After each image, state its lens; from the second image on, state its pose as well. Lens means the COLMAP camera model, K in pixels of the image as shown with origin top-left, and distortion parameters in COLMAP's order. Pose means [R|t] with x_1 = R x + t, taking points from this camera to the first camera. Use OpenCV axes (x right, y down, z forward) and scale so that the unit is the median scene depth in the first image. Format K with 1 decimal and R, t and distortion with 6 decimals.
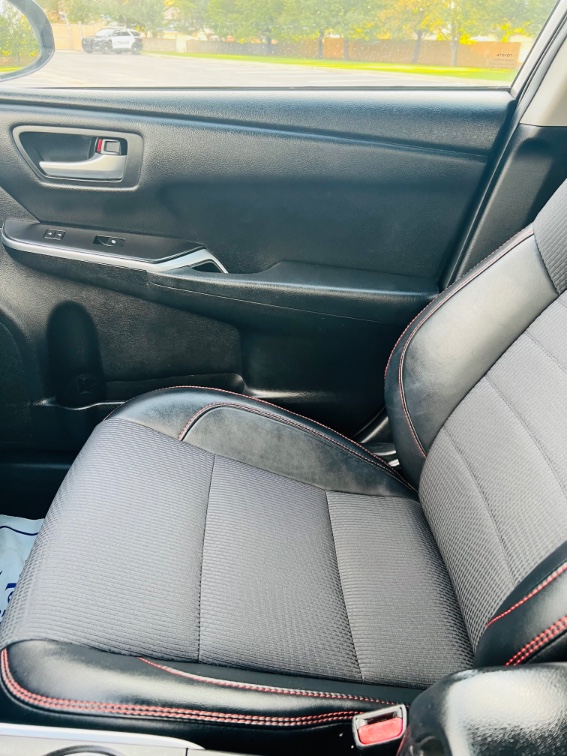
lens RADIAL K [[565.6, 0, 283.5], [0, 565.6, 378.0], [0, 0, 1]] dist [-0.002218, -0.006059]
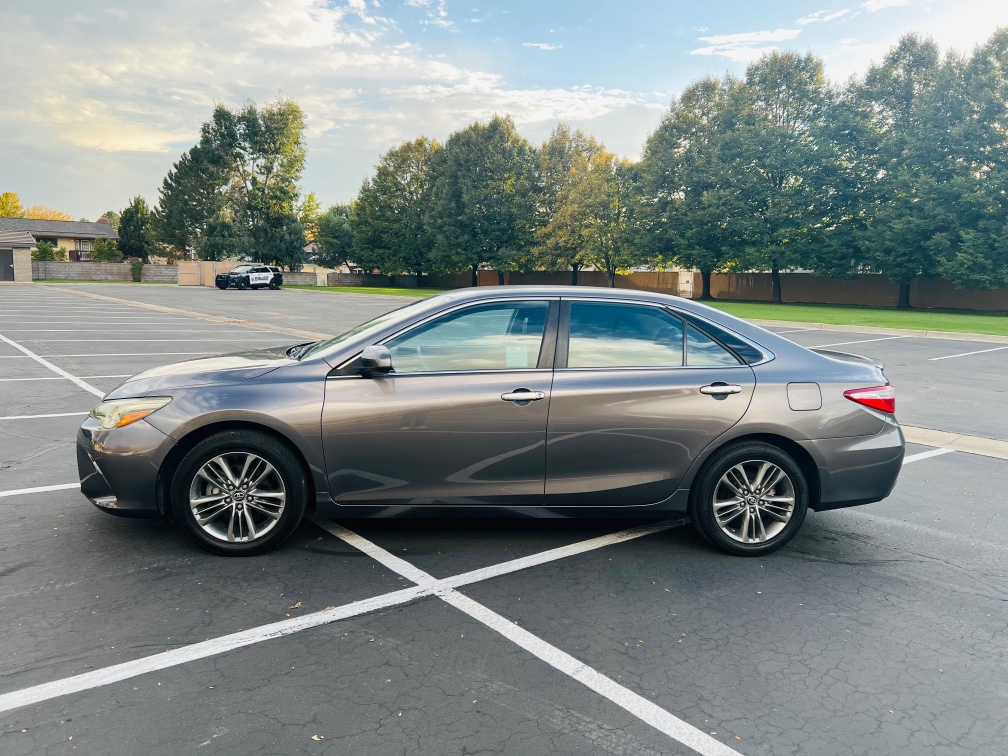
lens RADIAL K [[754.1, 0, 504.0], [0, 754.1, 378.0], [0, 0, 1]] dist [-0.002218, -0.006059]
pose [[0.995528, -0.027700, 0.090314, -0.003510], [0.060033, 0.923675, -0.378445, 0.049279], [-0.072937, 0.382175, 0.921207, -0.107429]]
